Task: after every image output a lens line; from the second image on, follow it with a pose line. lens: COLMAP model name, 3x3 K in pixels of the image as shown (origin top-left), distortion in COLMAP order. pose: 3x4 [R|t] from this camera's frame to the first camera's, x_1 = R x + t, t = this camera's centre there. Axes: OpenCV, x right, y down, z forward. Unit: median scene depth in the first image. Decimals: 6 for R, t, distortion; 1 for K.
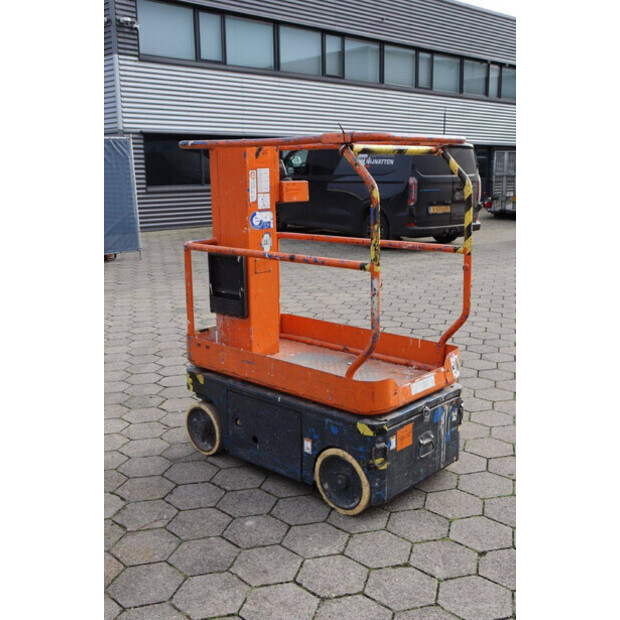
lens RADIAL K [[693.7, 0, 308.5], [0, 693.7, 310.9], [0, 0, 1]] dist [-0.029563, 0.000000]
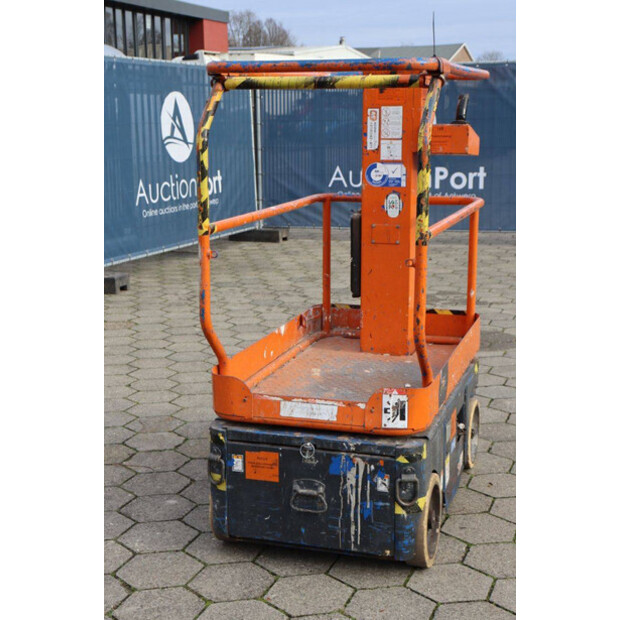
lens RADIAL K [[1003.4, 0, 311.3], [0, 1003.4, 311.5], [0, 0, 1]] dist [0.145361, 0.000000]
pose [[0.437084, 0.187928, -0.879568, 0.992067], [-0.188780, 0.975313, 0.114574, -0.105342], [0.879386, 0.115967, 0.461771, 0.477452]]
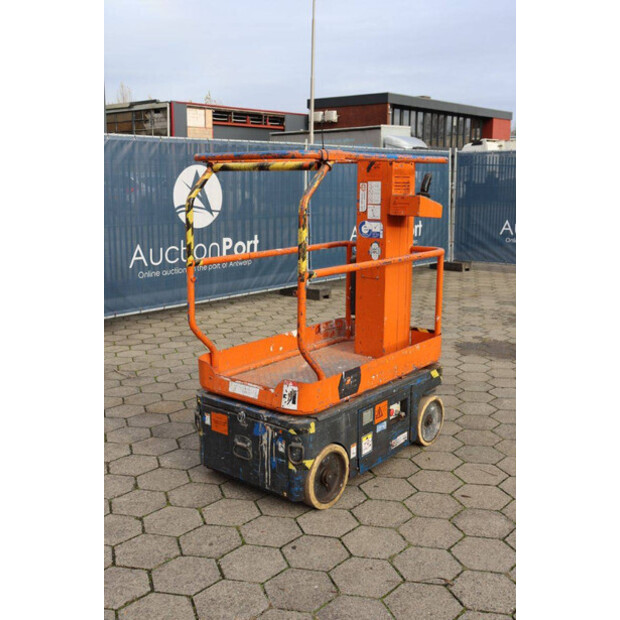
lens RADIAL K [[675.7, 0, 314.0], [0, 675.7, 307.2], [0, 0, 1]] dist [-0.046394, 0.000000]
pose [[0.077965, 0.201008, -0.976482, 1.068951], [-0.207573, 0.961271, 0.181303, -0.205460], [0.975108, 0.188556, 0.116669, 0.898622]]
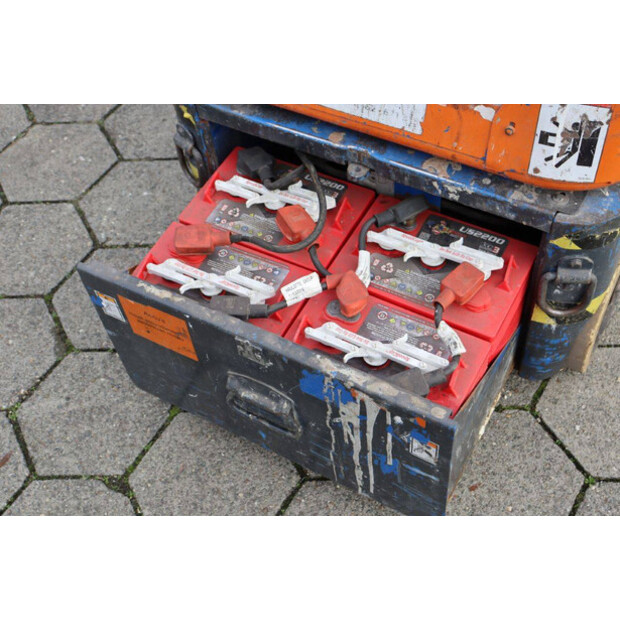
lens RADIAL K [[843.4, 0, 309.2], [0, 843.4, 307.3], [0, 0, 1]] dist [0.067101, 0.000000]
pose [[0.241449, 0.763431, -0.599063, 0.419550], [-0.132375, 0.637468, 0.759020, -0.104318], [0.961342, -0.103963, 0.254975, 0.819186]]
